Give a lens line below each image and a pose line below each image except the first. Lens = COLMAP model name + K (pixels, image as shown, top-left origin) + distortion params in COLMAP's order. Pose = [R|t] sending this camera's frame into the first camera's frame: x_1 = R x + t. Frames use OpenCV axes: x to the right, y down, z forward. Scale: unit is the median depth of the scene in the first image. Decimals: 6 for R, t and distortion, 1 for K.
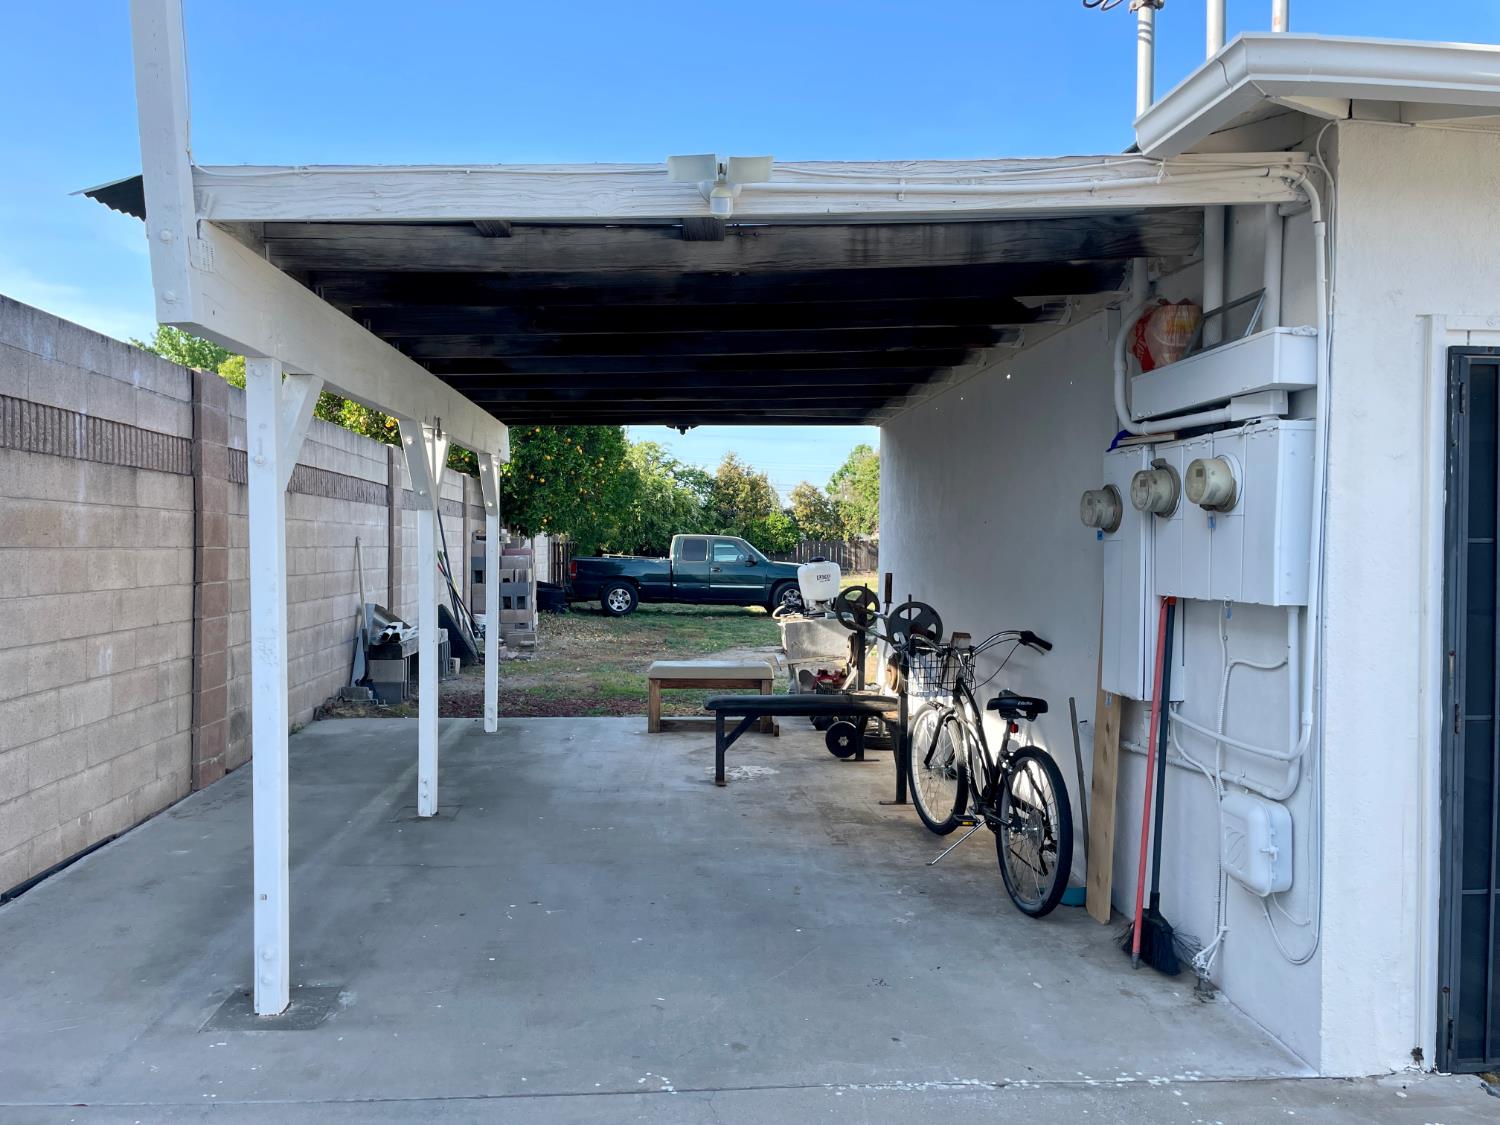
lens RADIAL K [[1139.5, 0, 749.5], [0, 1139.5, 564.9], [0, 0, 1]] dist [0.008605, 0.000254]
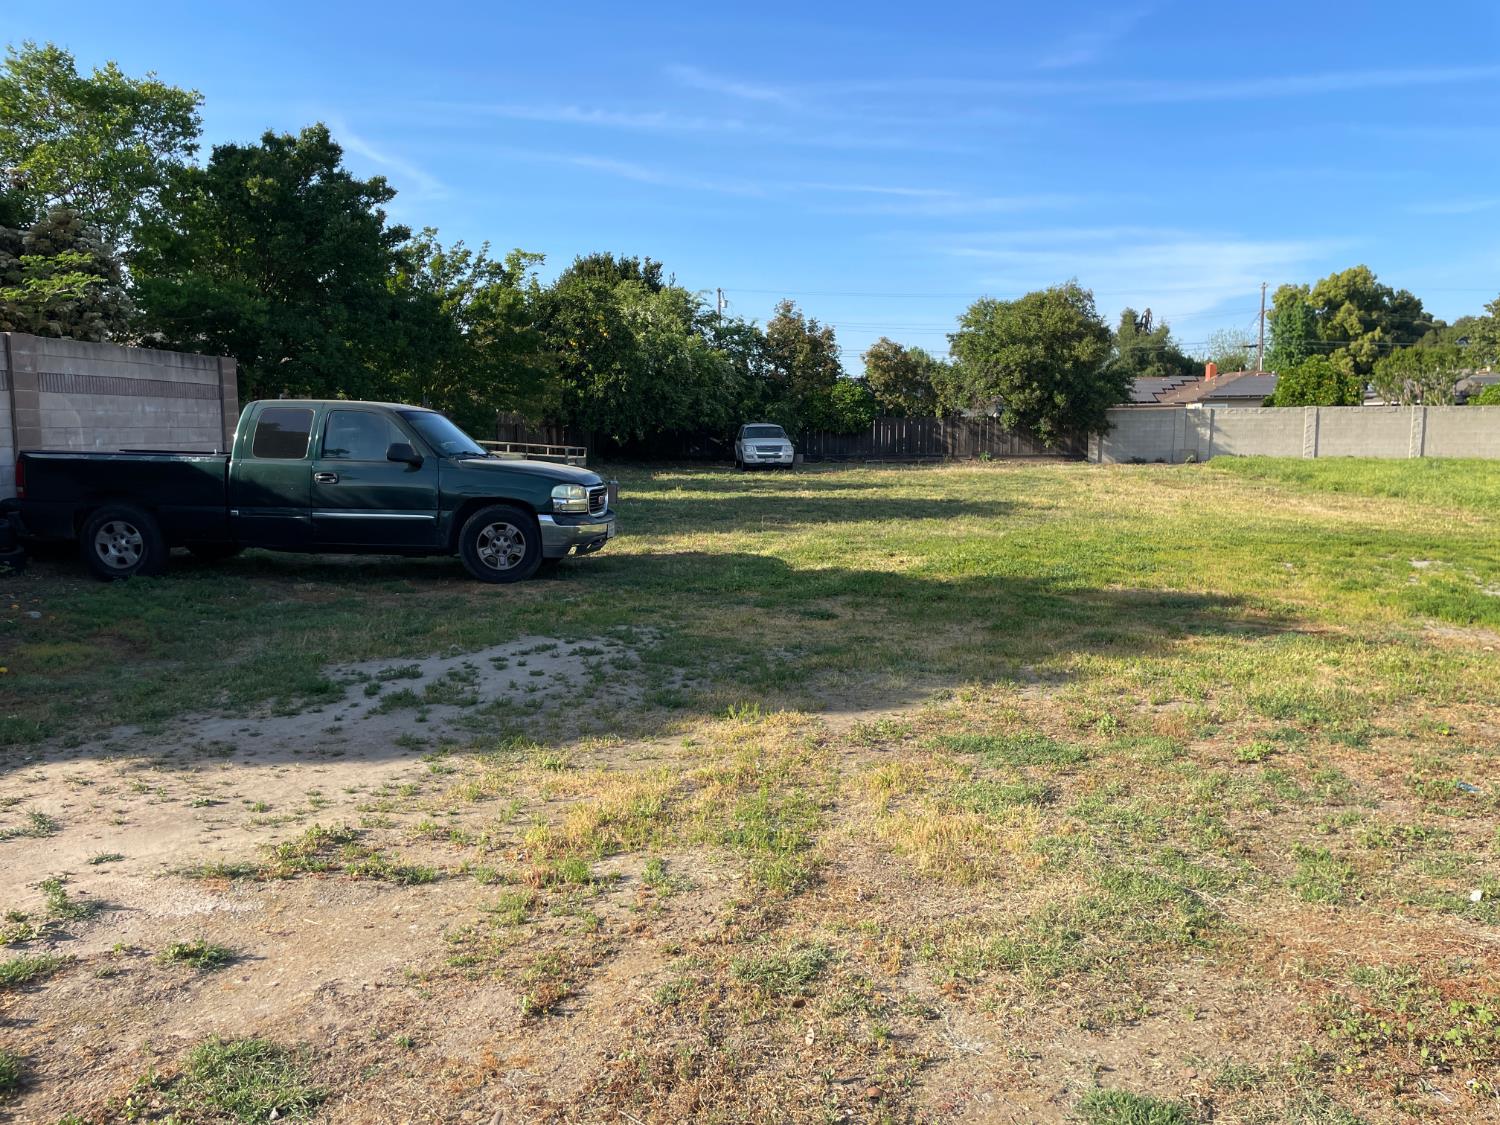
lens RADIAL K [[1139.5, 0, 751.0], [0, 1139.5, 564.9], [0, 0, 1]] dist [0.008605, 0.000254]
pose [[0.985538, 0.013205, -0.168941, 0.091259], [0.004574, 0.994523, 0.104421, -0.003567], [0.169394, -0.103683, 0.980079, 0.239585]]
